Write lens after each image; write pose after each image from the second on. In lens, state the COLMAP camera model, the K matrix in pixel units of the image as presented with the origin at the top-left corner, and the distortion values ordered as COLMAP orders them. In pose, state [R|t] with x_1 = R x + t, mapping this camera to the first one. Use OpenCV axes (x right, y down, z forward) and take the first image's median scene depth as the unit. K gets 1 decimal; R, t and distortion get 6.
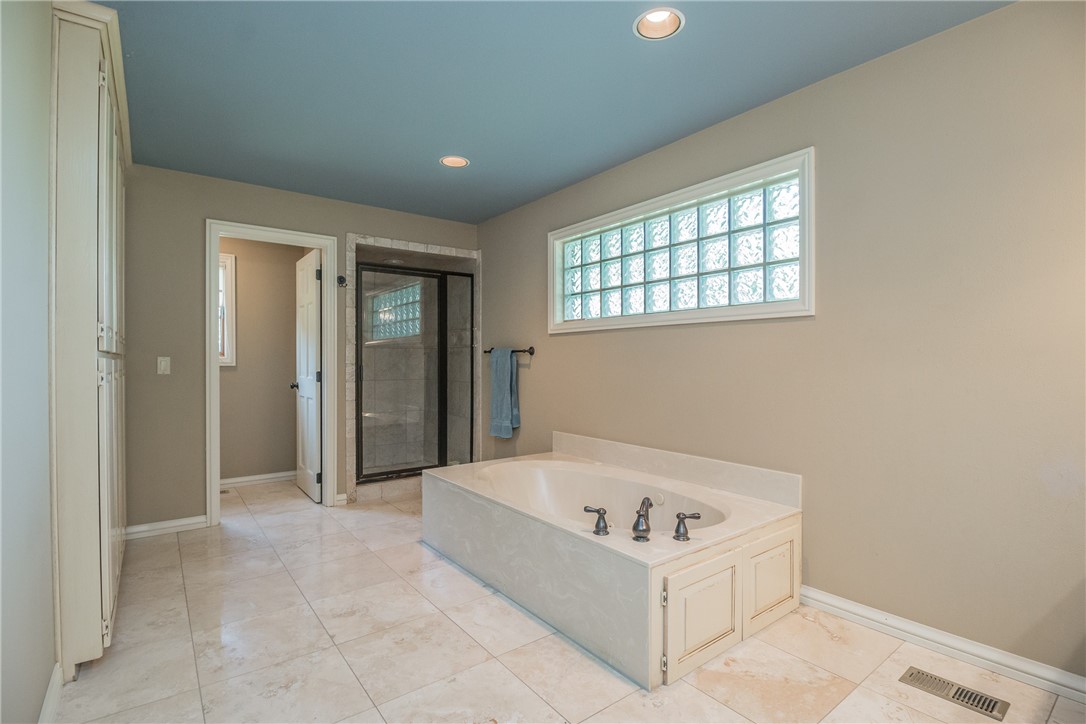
lens RADIAL K [[511.8, 0, 543.0], [0, 511.8, 362.0], [0, 0, 1]] dist [0.002809, -0.013650]
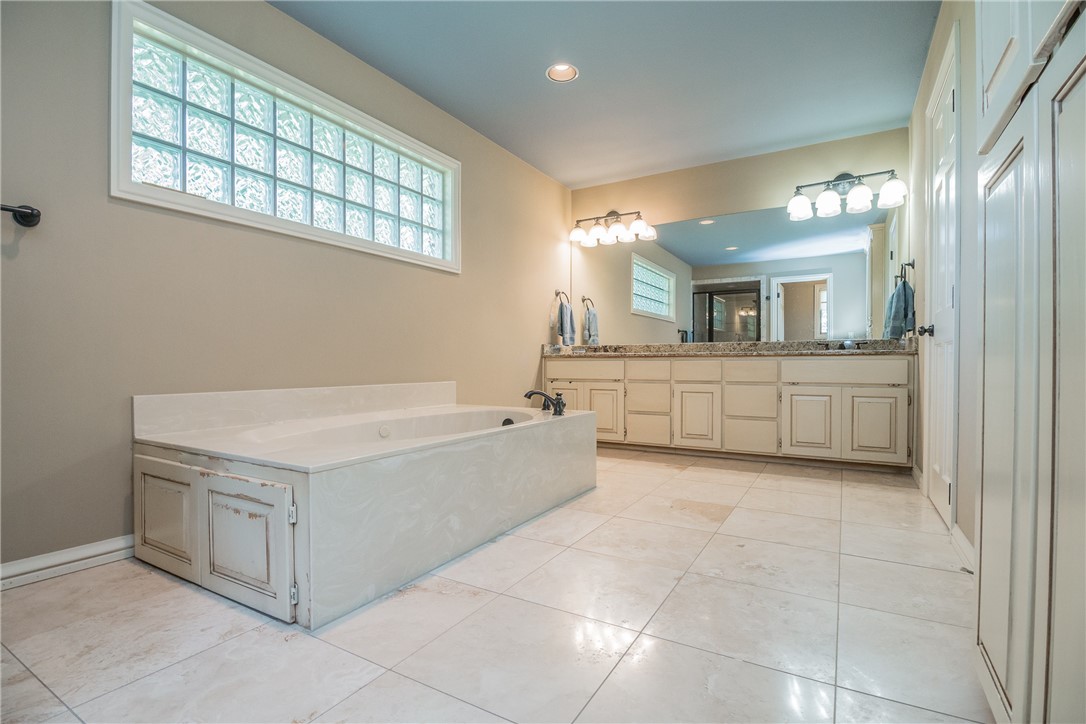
lens RADIAL K [[511.8, 0, 543.0], [0, 511.8, 362.0], [0, 0, 1]] dist [0.002809, -0.013650]
pose [[-0.375182, -0.000994, 0.926950, -0.870585], [0.003167, 0.999992, 0.002354, 0.150874], [-0.926946, 0.003818, -0.375176, 1.204444]]
